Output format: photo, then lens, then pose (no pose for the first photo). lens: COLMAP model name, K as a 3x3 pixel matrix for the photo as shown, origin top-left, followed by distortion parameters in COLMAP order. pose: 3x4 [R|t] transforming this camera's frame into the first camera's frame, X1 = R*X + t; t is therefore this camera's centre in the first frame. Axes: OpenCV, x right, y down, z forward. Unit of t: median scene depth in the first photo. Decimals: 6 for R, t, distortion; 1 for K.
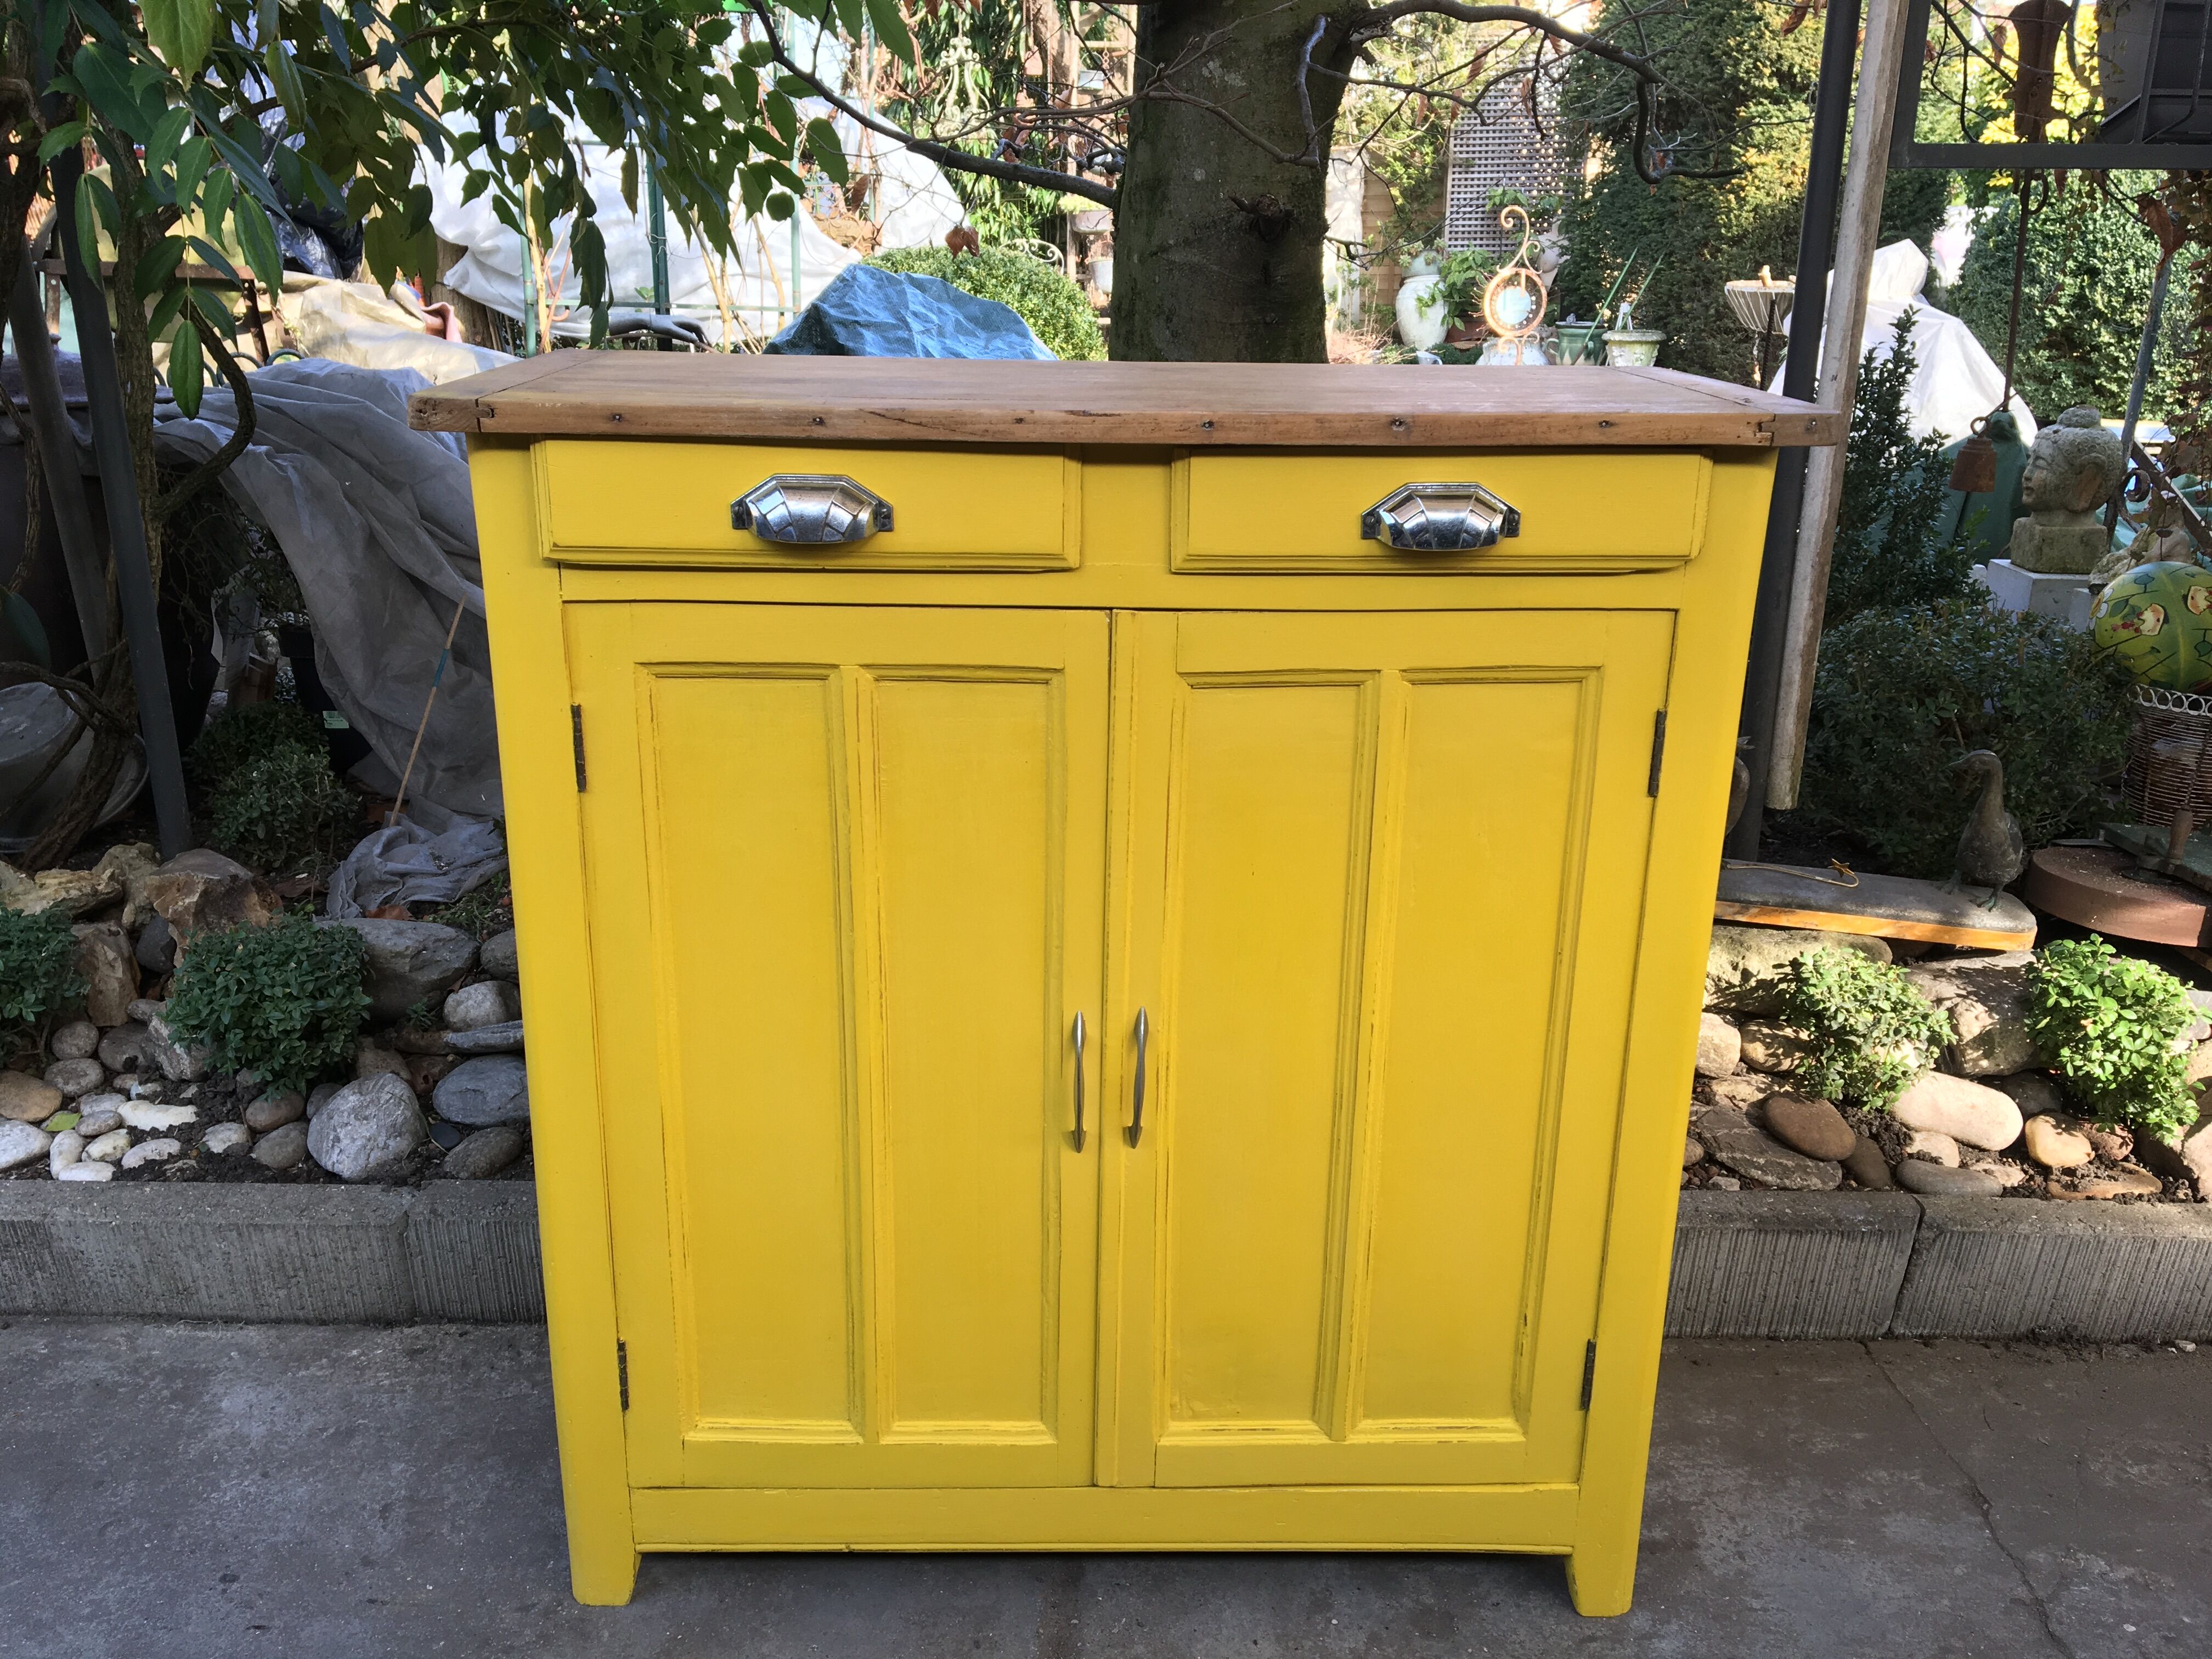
lens RADIAL K [[1867.3, 0, 1102.2], [0, 1867.3, 825.5], [0, 0, 1]] dist [0.065693, -0.092136]
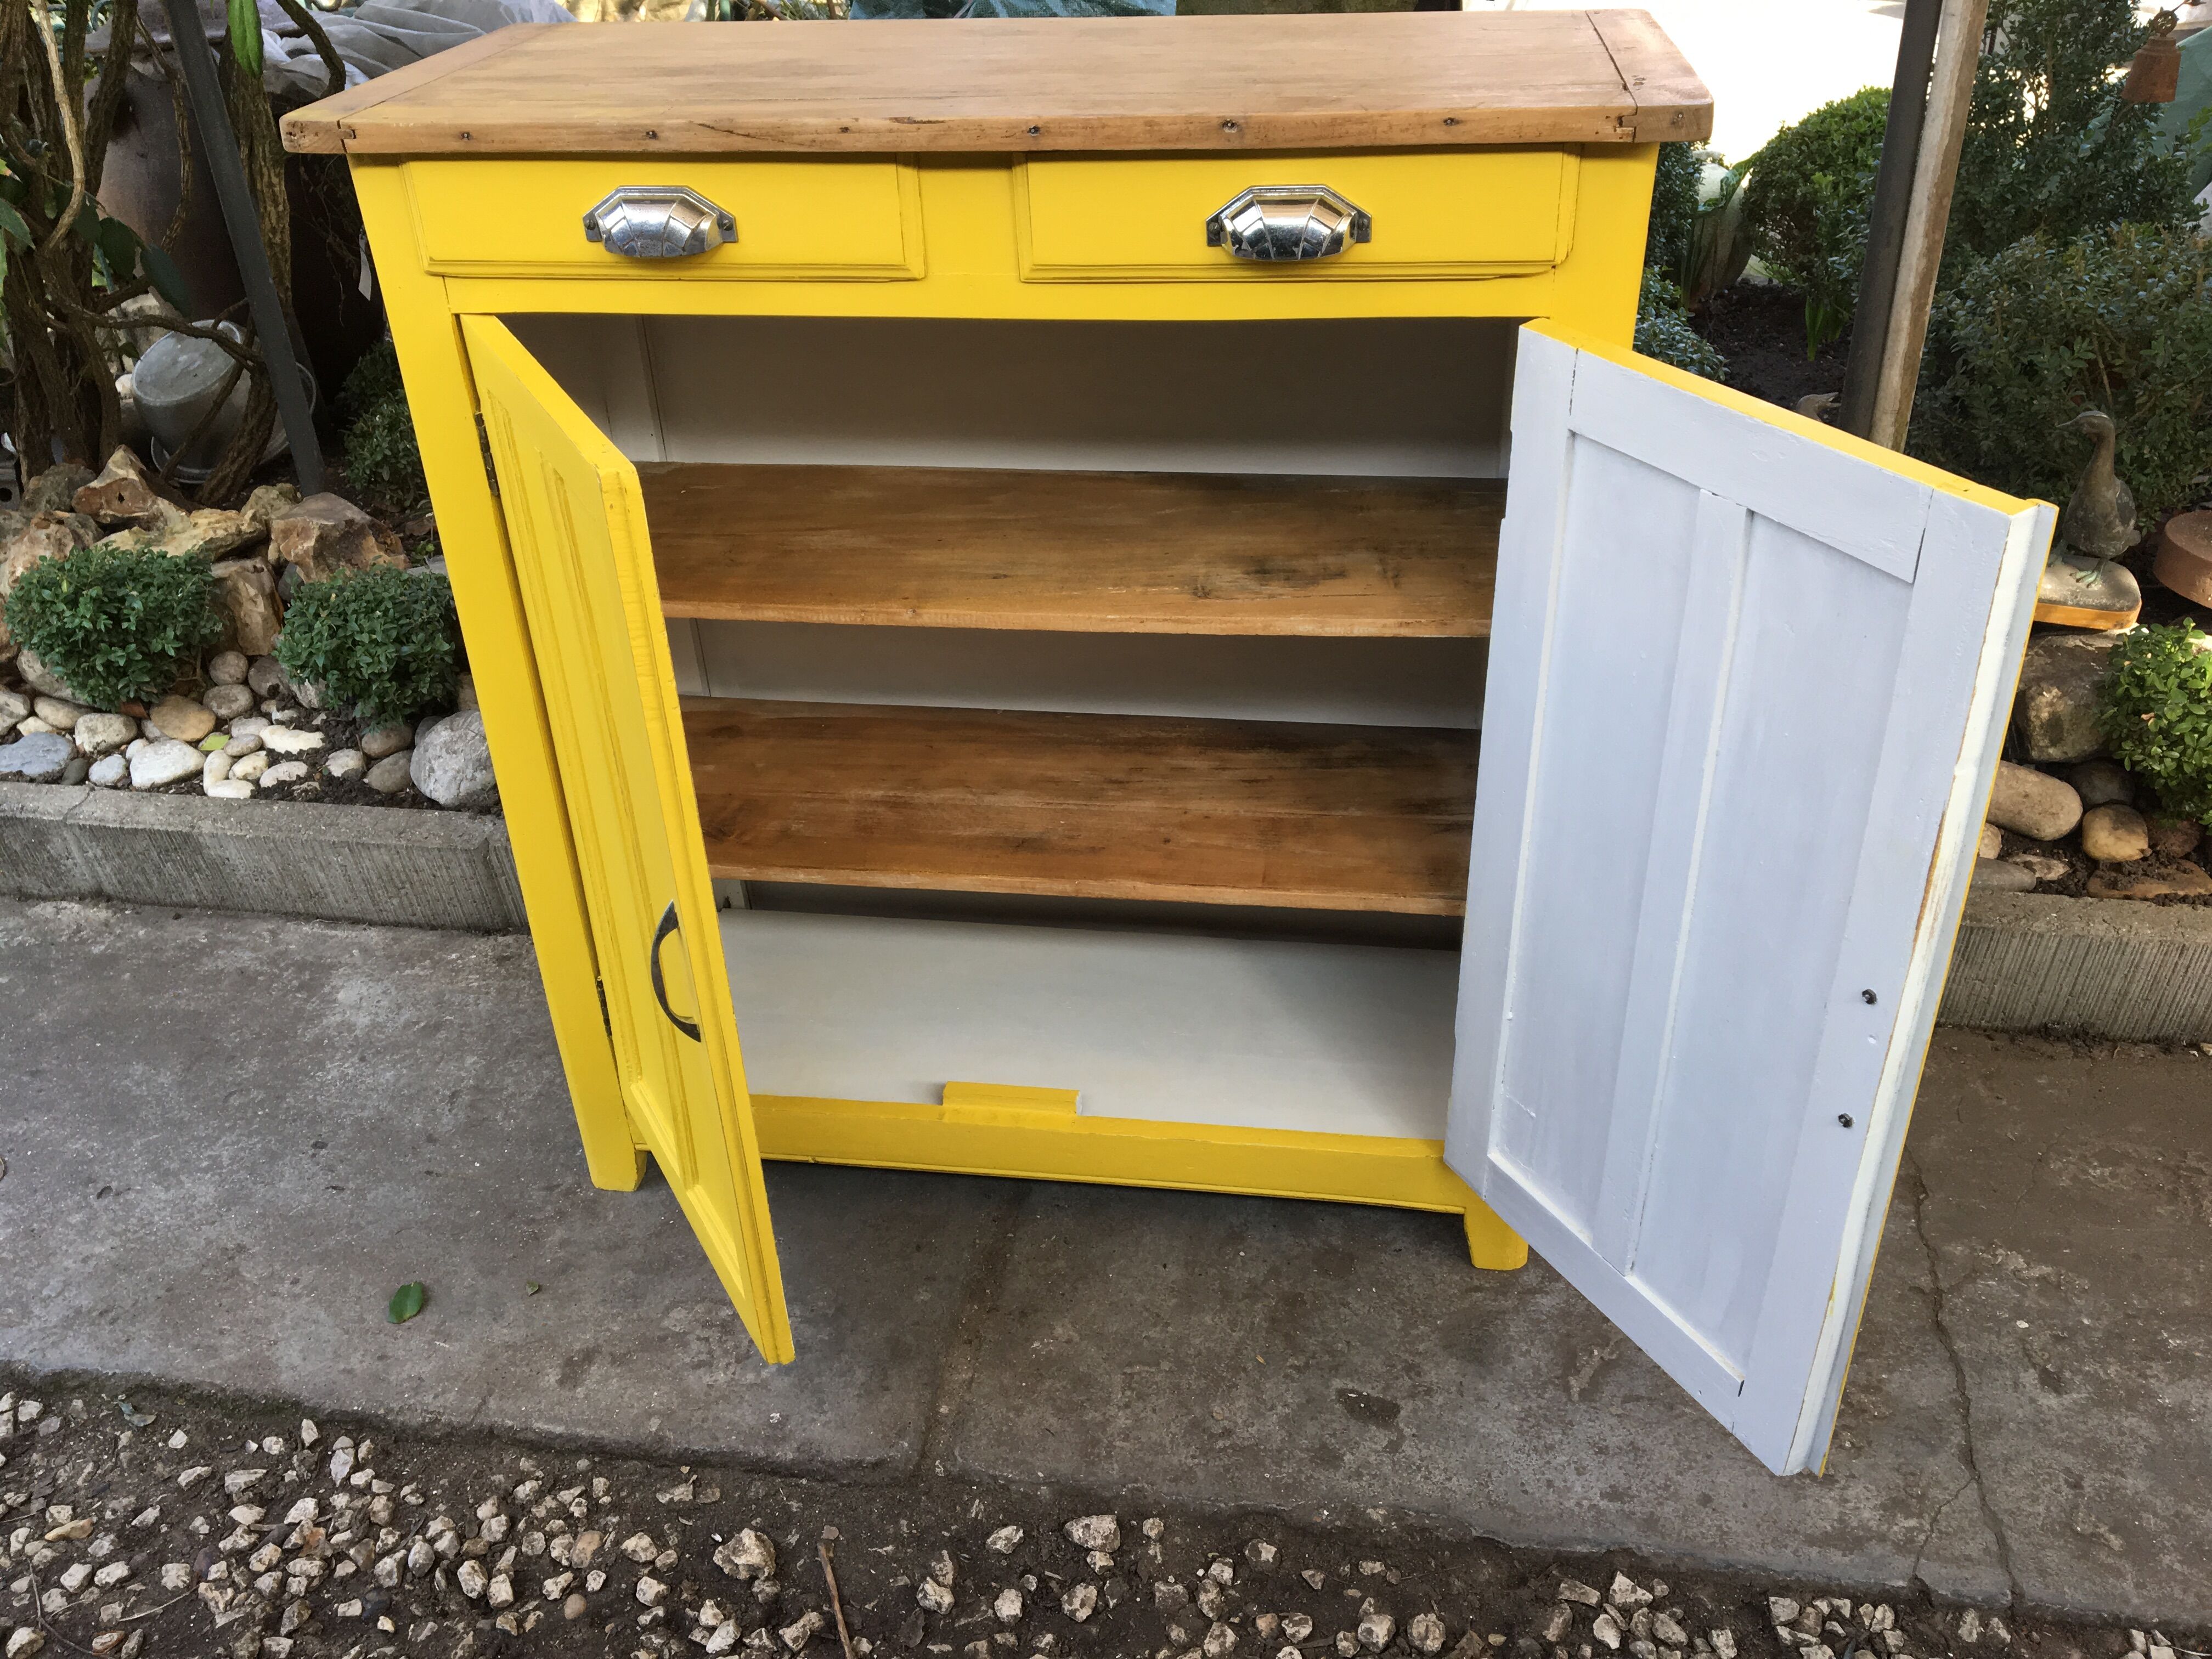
lens RADIAL K [[1867.3, 0, 1103.4], [0, 1867.3, 836.3], [0, 0, 1]] dist [0.065693, -0.092136]
pose [[0.985024, 0.043943, -0.166726, 0.190801], [-0.004608, 0.973341, 0.229316, -0.057790], [0.172358, -0.225114, 0.958966, -0.005943]]
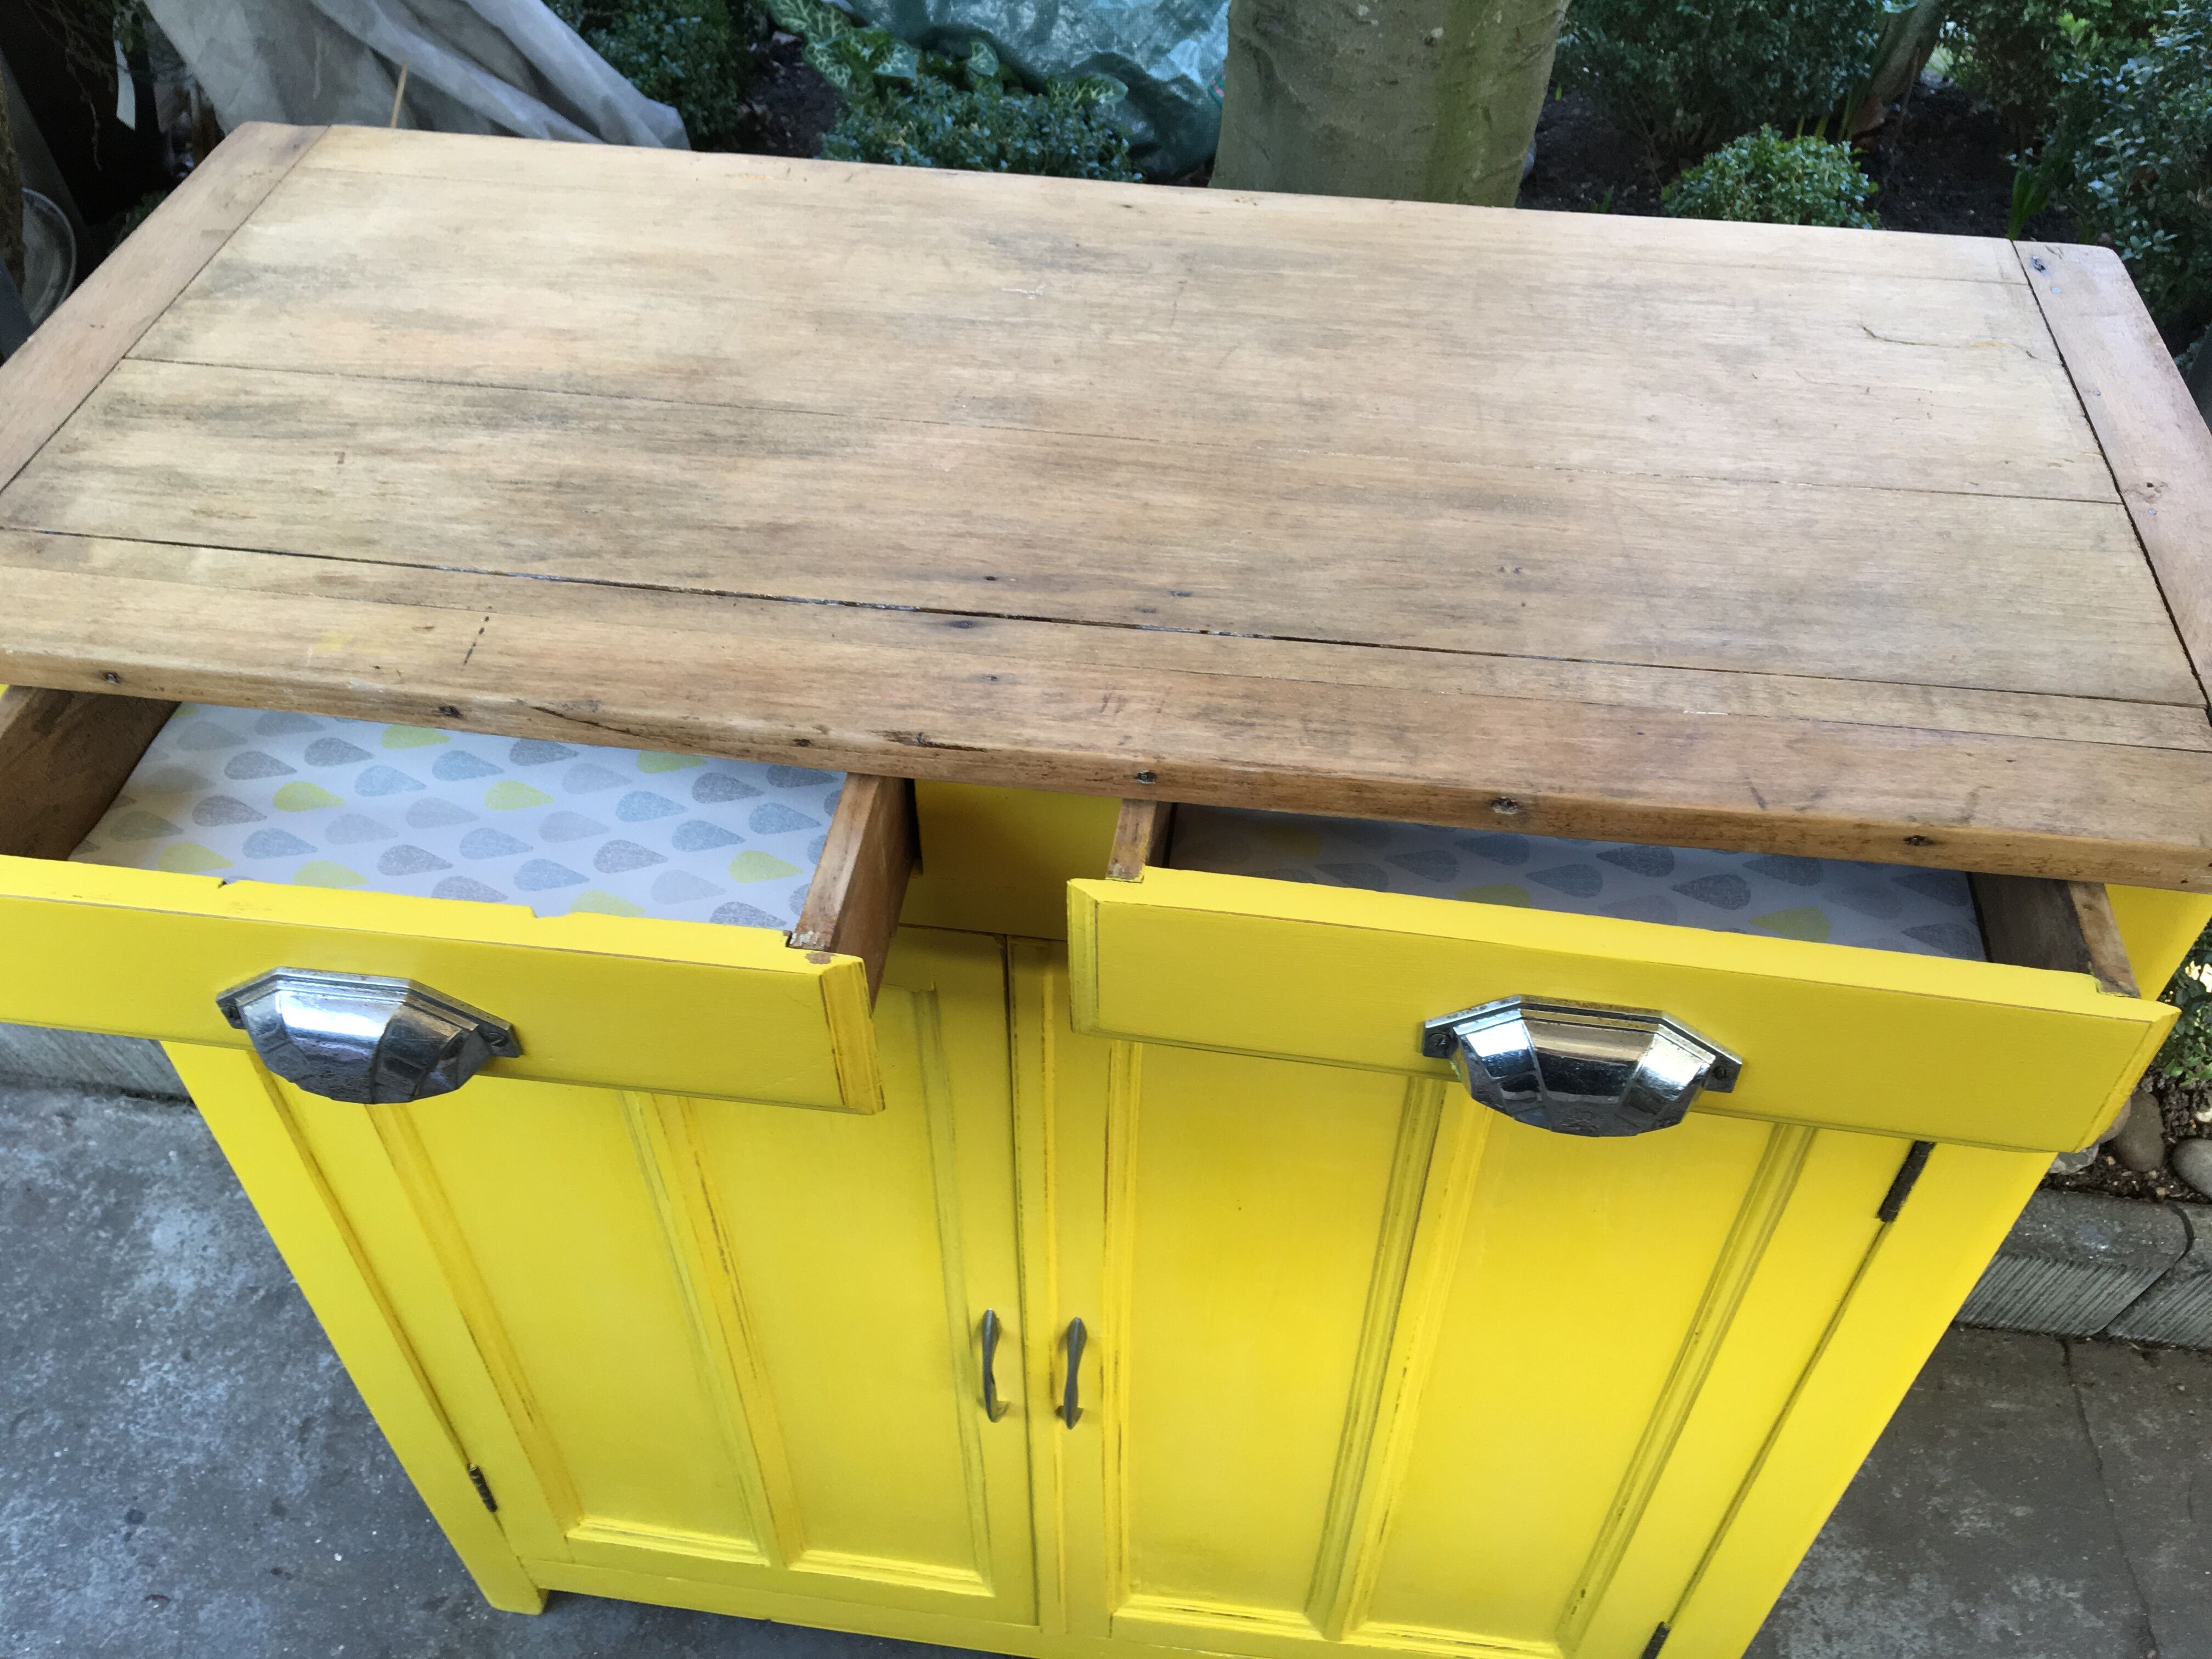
lens RADIAL K [[1867.3, 0, 1112.9], [0, 1867.3, 835.8], [0, 0, 1]] dist [0.065693, -0.092136]
pose [[0.988668, 0.099377, -0.112519, 0.077180], [-0.036002, 0.884606, 0.464948, -0.314129], [0.145740, -0.455628, 0.878159, 0.366942]]
